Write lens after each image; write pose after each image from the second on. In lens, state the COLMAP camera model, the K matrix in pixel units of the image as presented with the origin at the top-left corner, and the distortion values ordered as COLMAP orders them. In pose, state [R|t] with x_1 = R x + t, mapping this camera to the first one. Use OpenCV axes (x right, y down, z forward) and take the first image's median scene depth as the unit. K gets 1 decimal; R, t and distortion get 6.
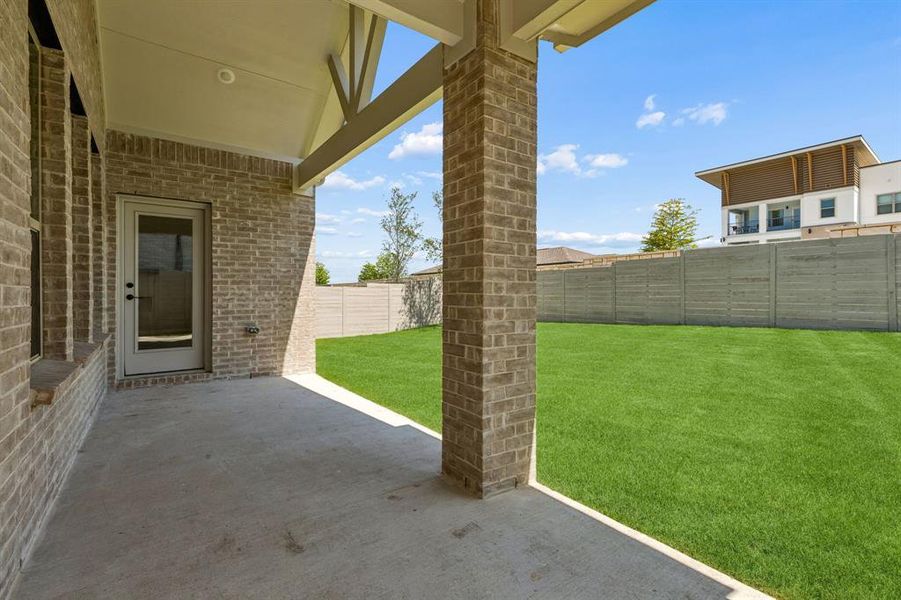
lens RADIAL K [[413.4, 0, 448.3], [0, 413.4, 296.1], [0, 0, 1]] dist [0.019850, -0.000523]
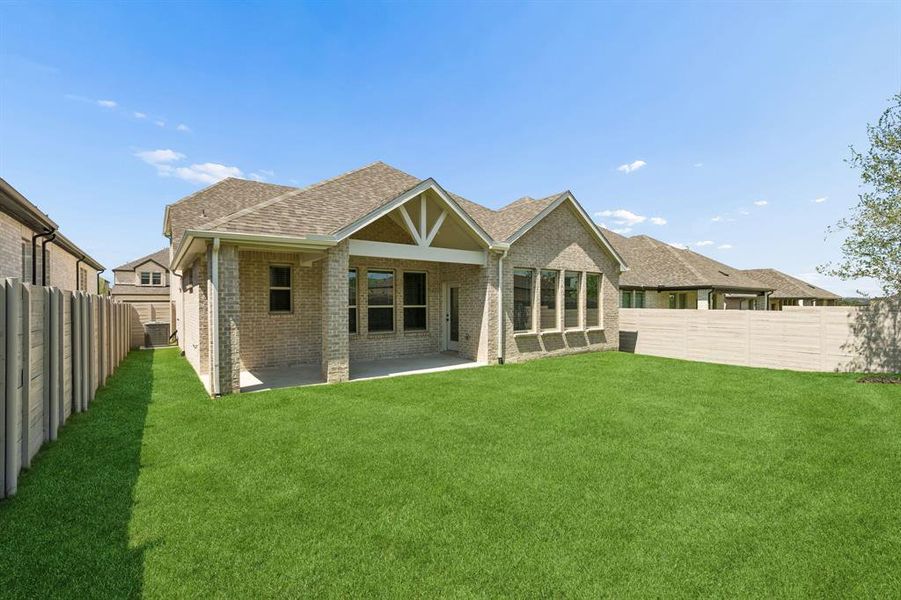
lens RADIAL K [[413.4, 0, 448.8], [0, 413.4, 305.8], [0, 0, 1]] dist [0.019850, -0.000523]
pose [[-0.004714, -0.001402, -0.999988, 0.588273], [-0.001477, 0.999998, -0.001395, -0.026689], [0.999988, 0.001471, -0.004716, 0.332951]]
